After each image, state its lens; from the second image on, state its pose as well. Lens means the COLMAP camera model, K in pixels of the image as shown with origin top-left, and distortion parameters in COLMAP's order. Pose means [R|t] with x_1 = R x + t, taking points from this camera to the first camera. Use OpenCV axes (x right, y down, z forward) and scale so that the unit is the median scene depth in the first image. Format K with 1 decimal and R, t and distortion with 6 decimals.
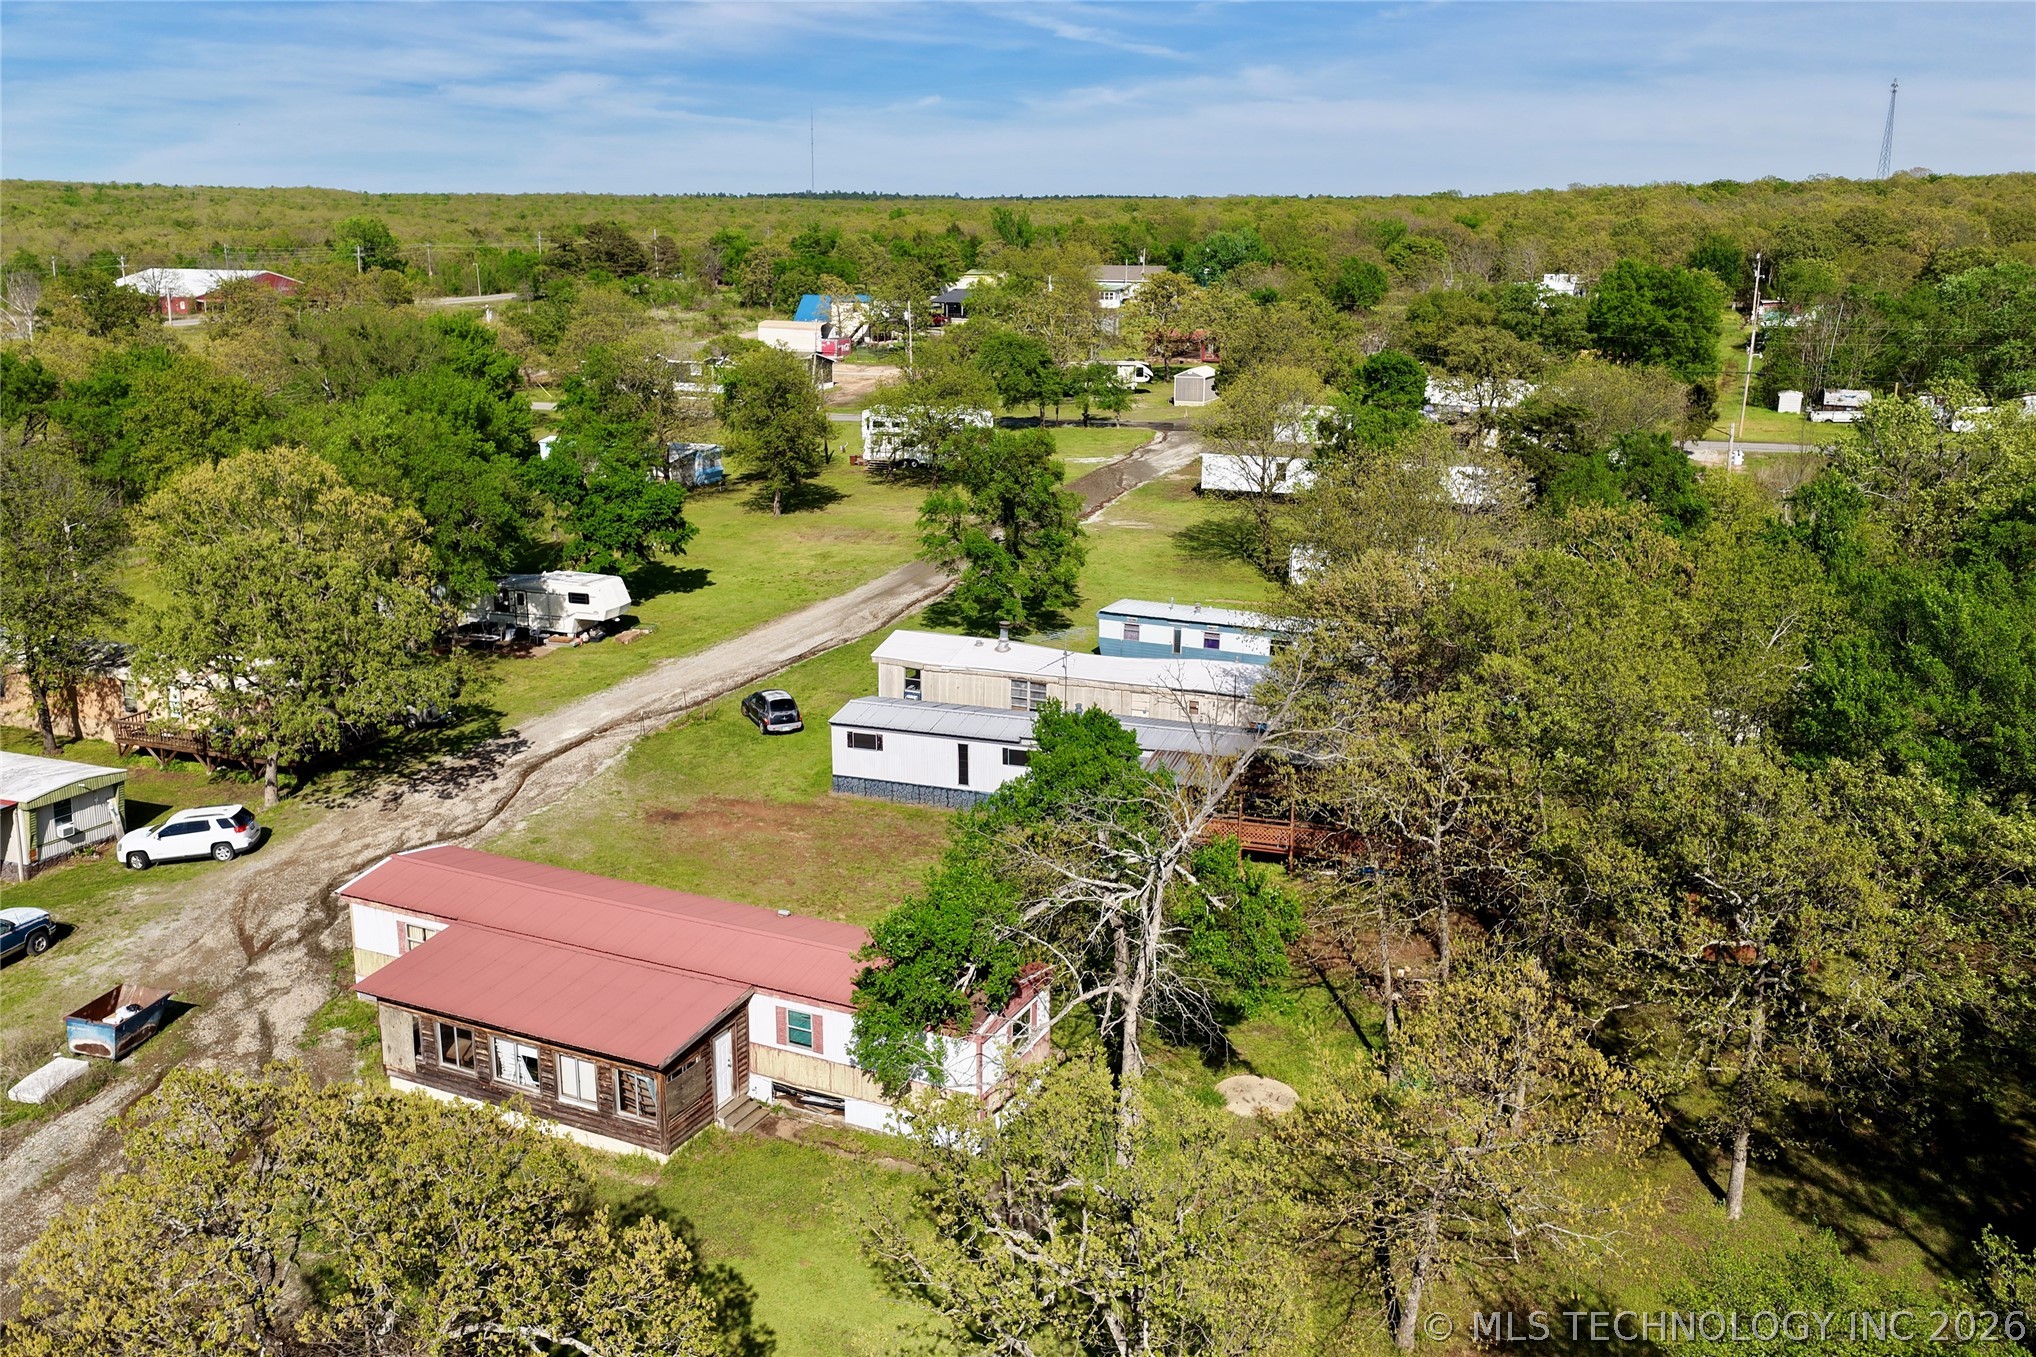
lens RADIAL K [[1691.0, 0, 1018.1], [0, 1691.0, 681.2], [0, 0, 1]] dist [-0.013491, 0.034729]
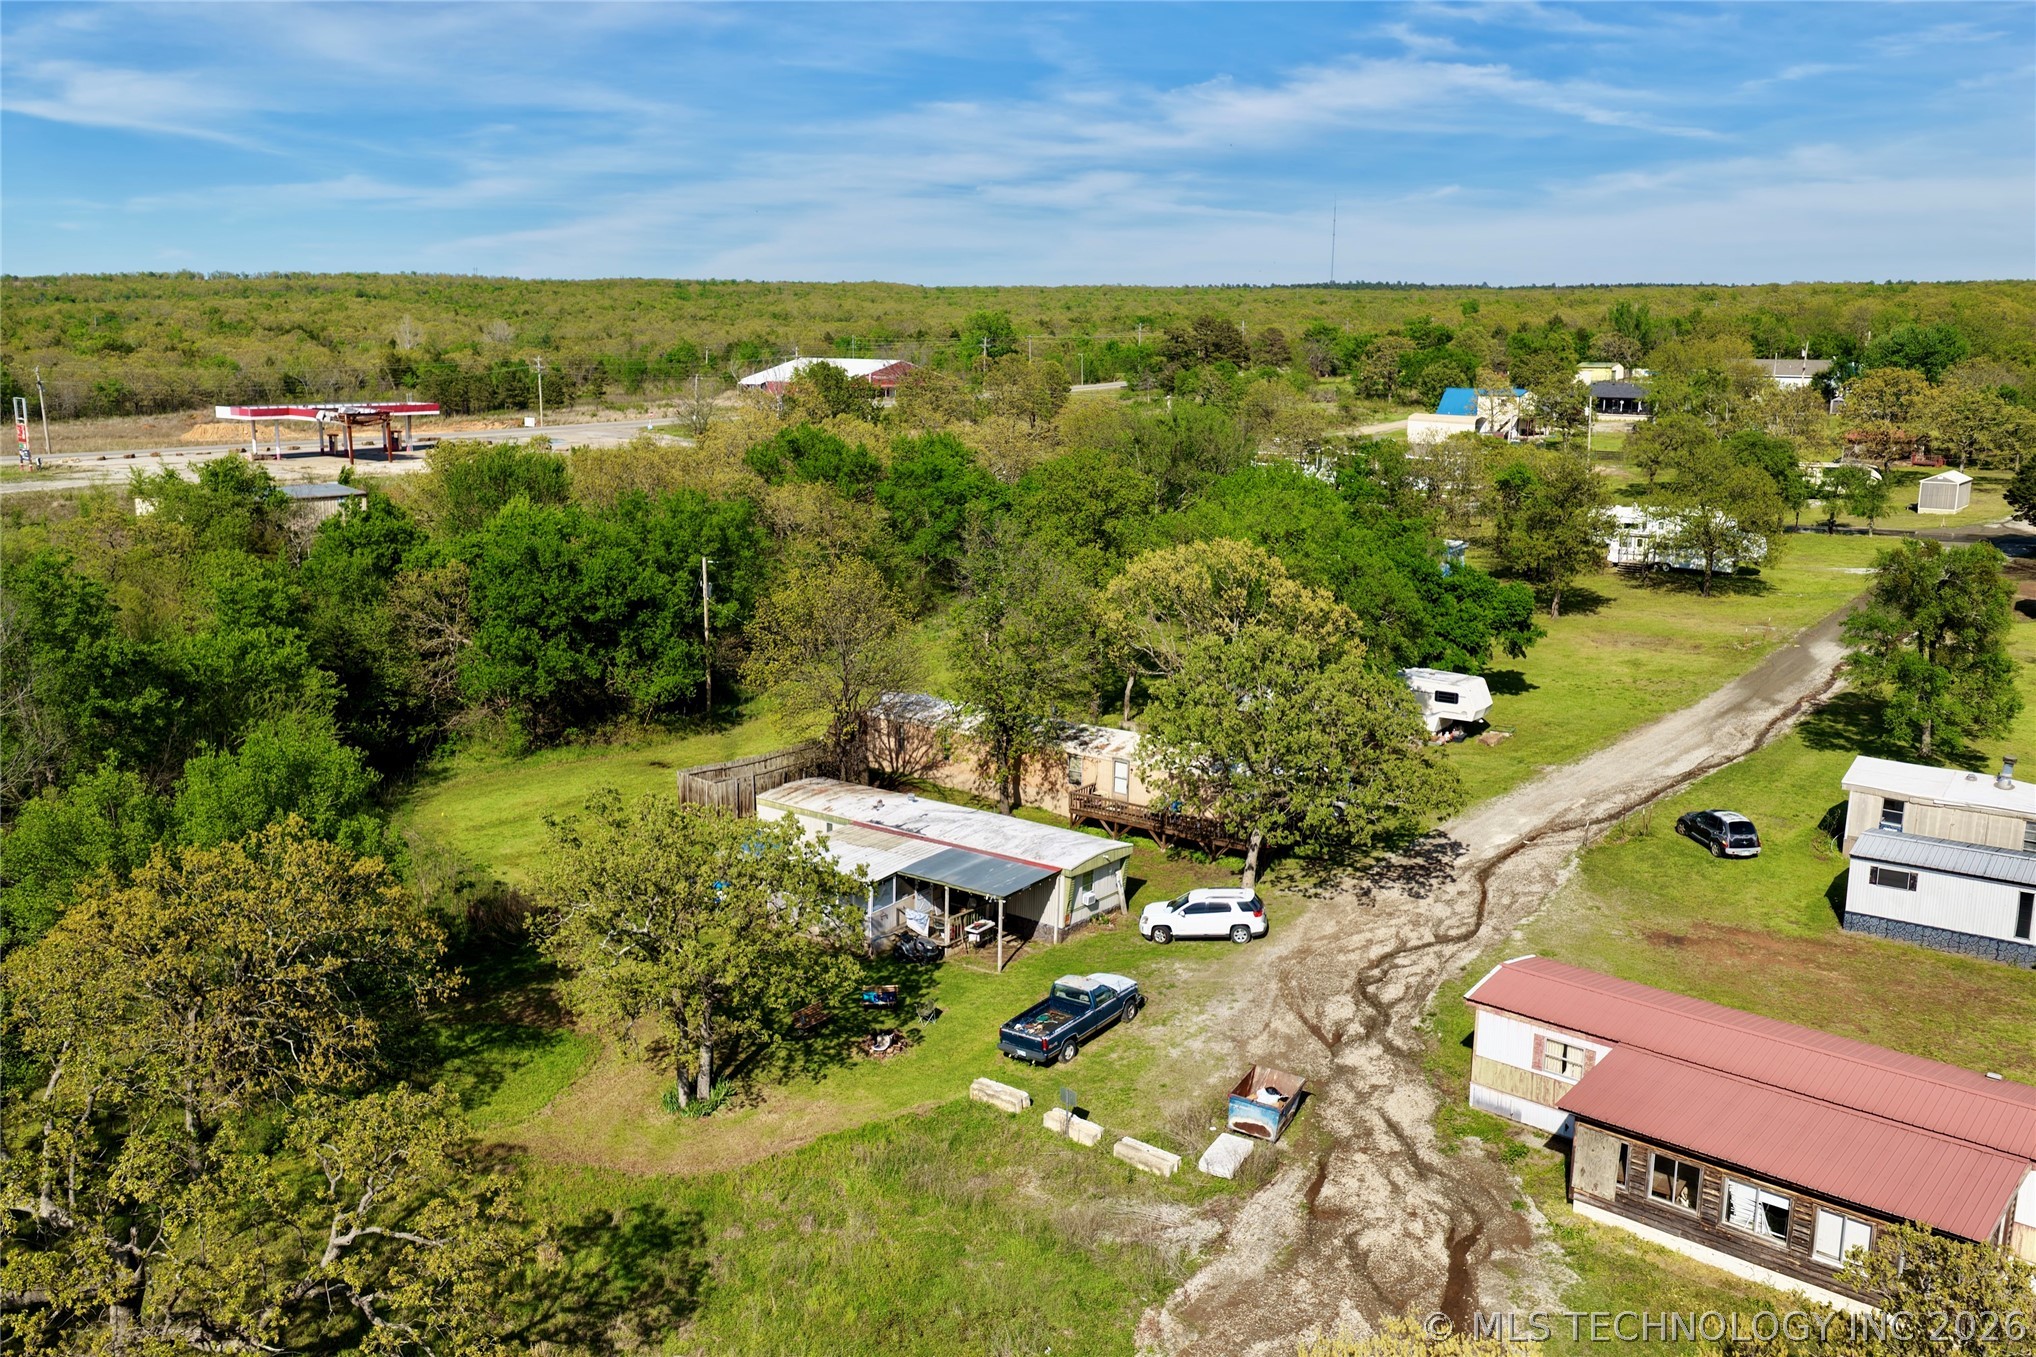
lens RADIAL K [[1691.0, 0, 1017.5], [0, 1691.0, 665.4], [0, 0, 1]] dist [-0.013491, 0.034729]
pose [[0.958461, 0.055086, -0.279854, -0.270169], [-0.071433, 0.996264, -0.048543, -0.001755], [0.276134, 0.066517, 0.958814, -0.027332]]
